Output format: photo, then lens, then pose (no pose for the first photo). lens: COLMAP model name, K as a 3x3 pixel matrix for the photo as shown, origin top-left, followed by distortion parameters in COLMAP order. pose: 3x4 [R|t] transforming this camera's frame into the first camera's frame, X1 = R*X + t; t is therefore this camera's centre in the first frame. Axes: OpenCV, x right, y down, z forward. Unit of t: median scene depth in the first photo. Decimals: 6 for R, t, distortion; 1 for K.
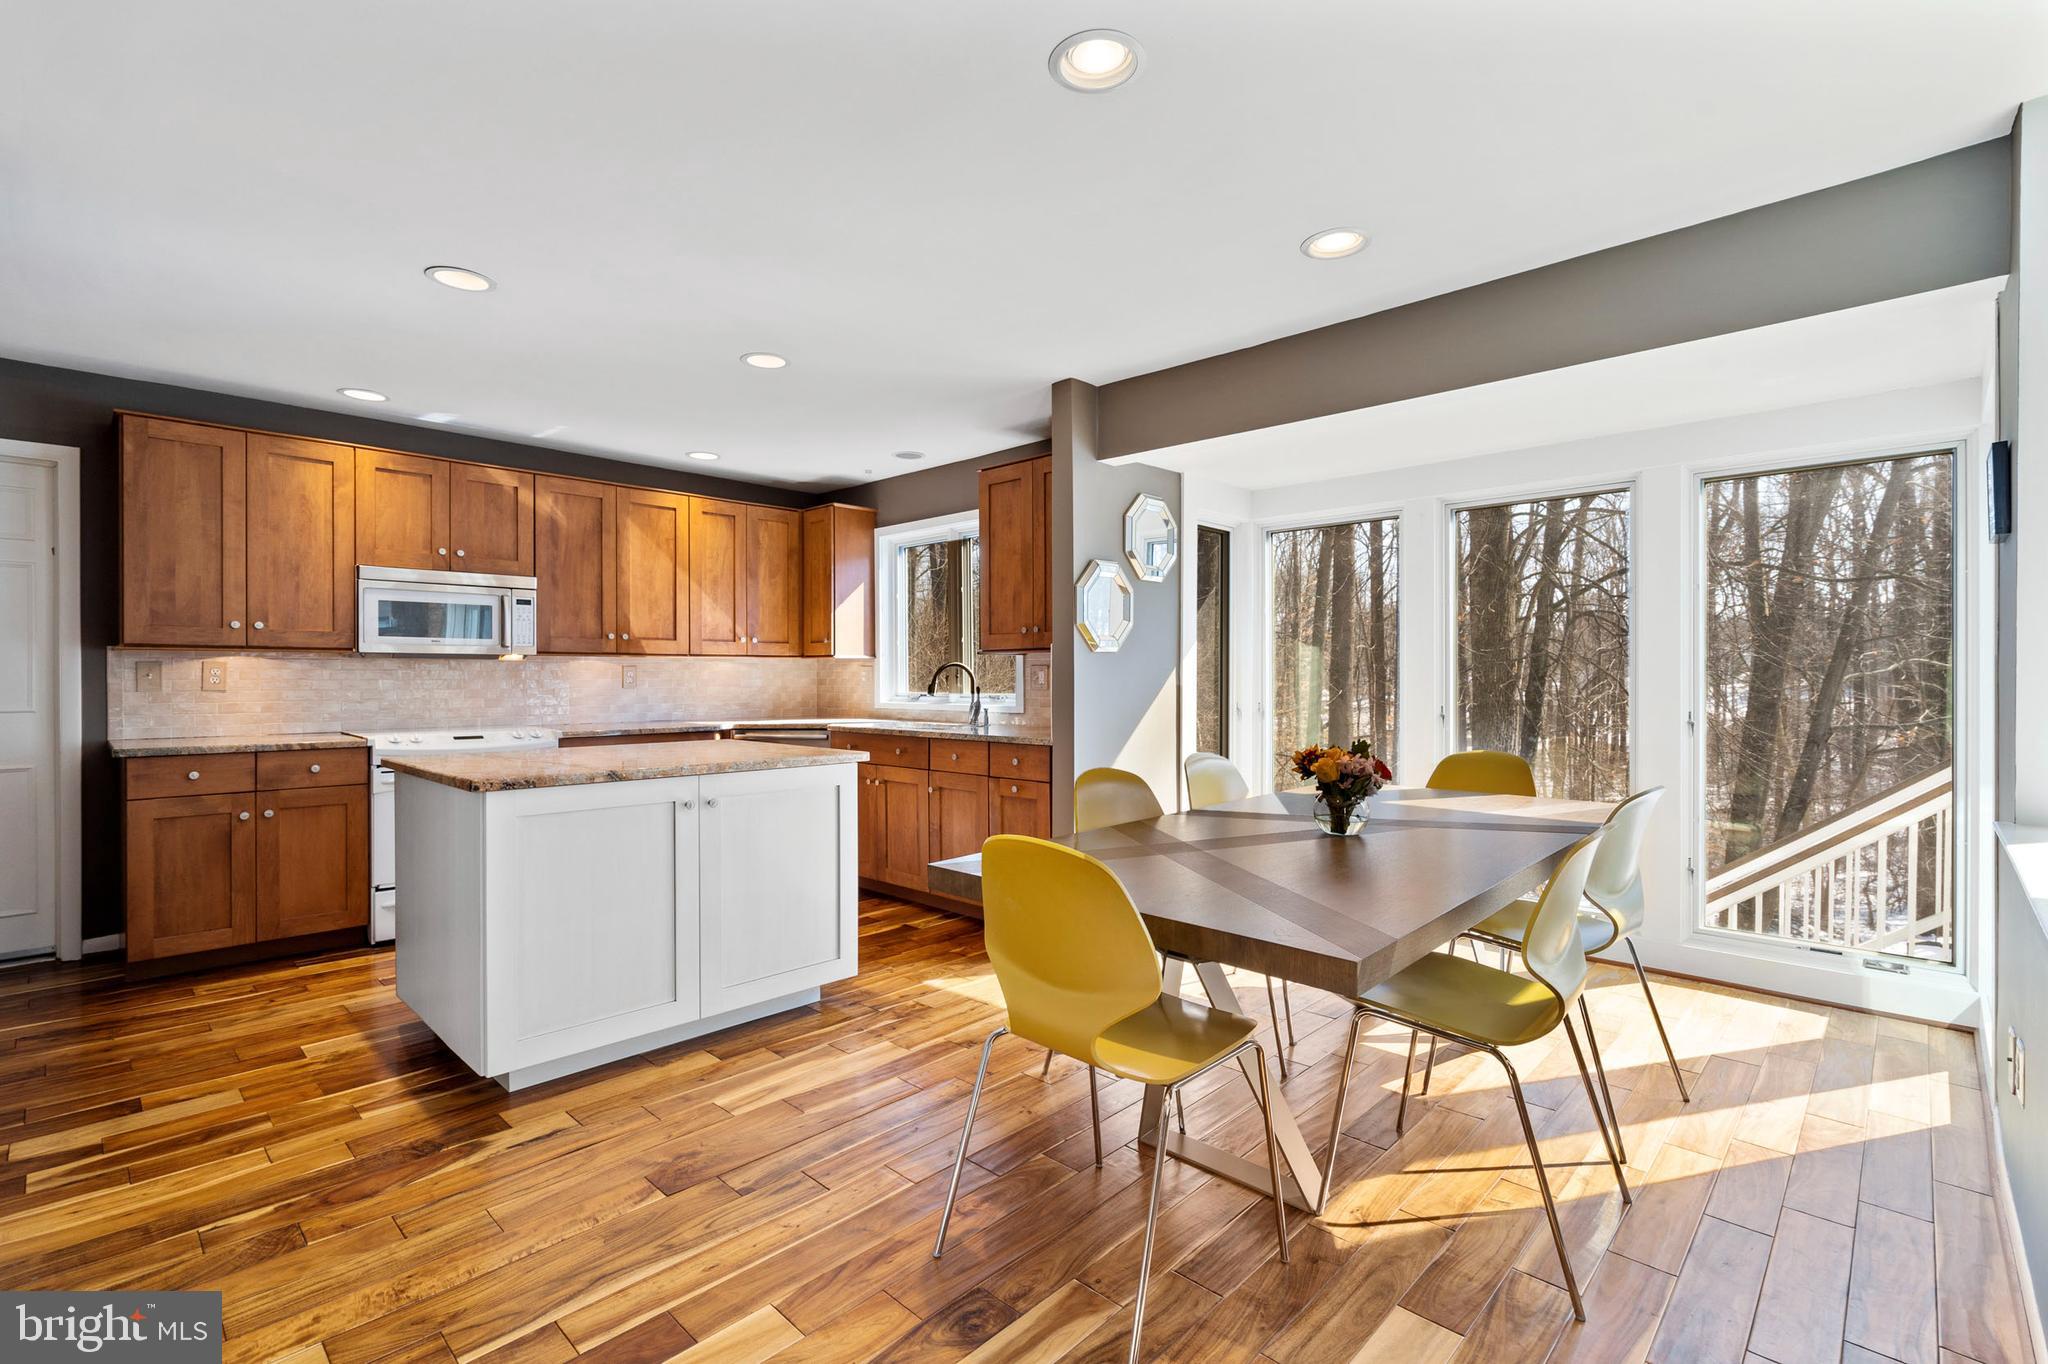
lens RADIAL K [[948.0, 0, 1024.0], [0, 948.0, 682.0], [0, 0, 1]] dist [-0.002060, -0.000589]
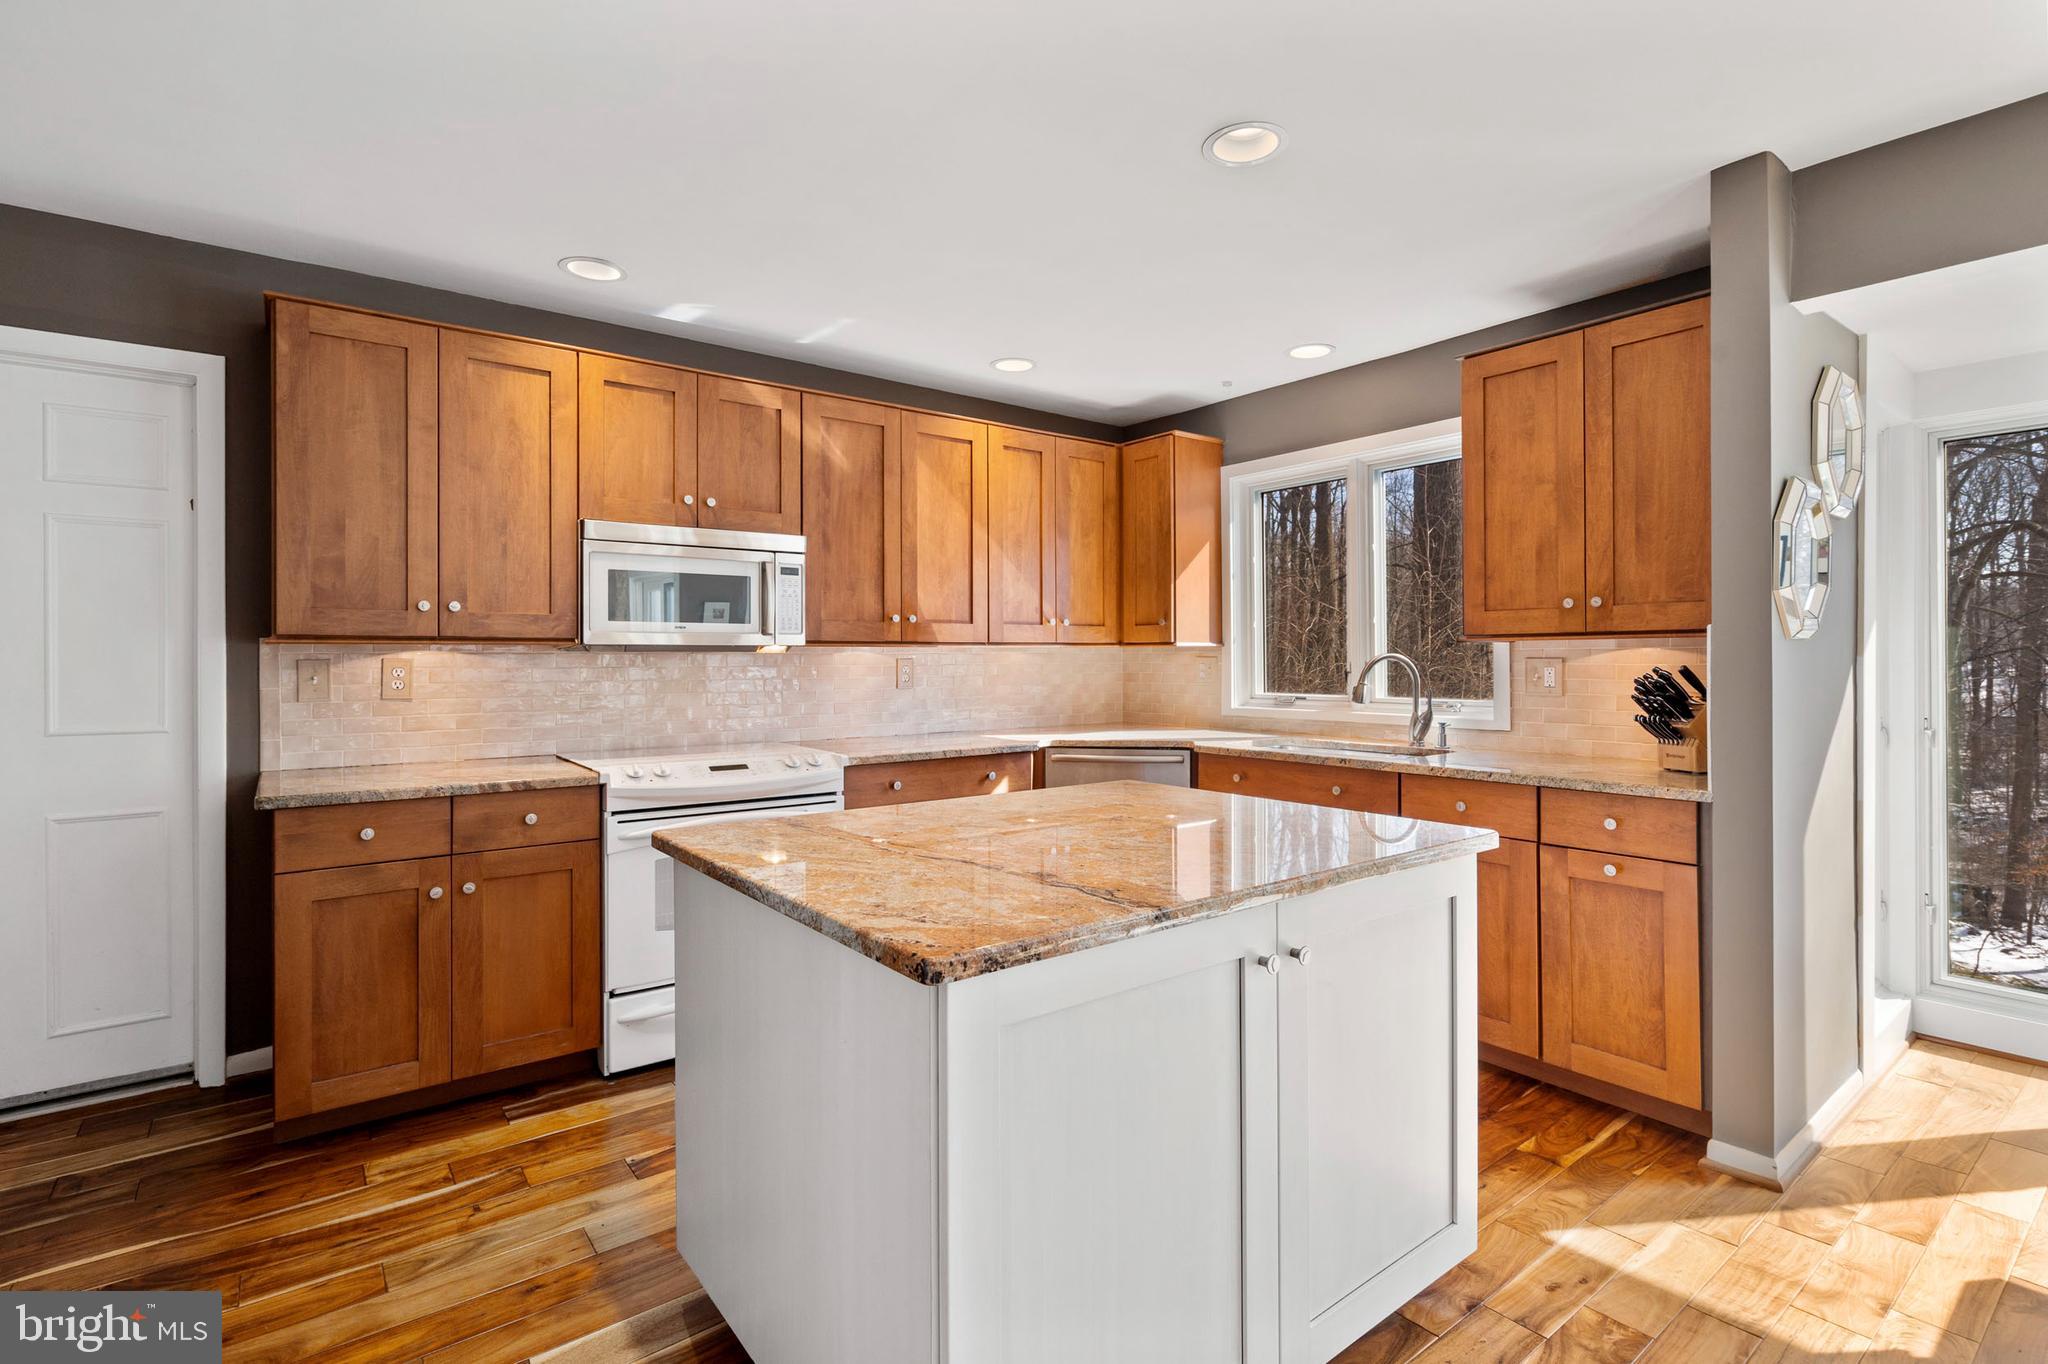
lens RADIAL K [[969.3, 0, 1009.6], [0, 969.3, 657.6], [0, 0, 1]] dist [-0.002099, 0.000477]
pose [[0.988940, -0.002538, -0.148292, -0.291246], [0.001707, 0.999982, -0.005734, -0.017247], [0.148304, 0.005417, 0.988927, 0.347102]]
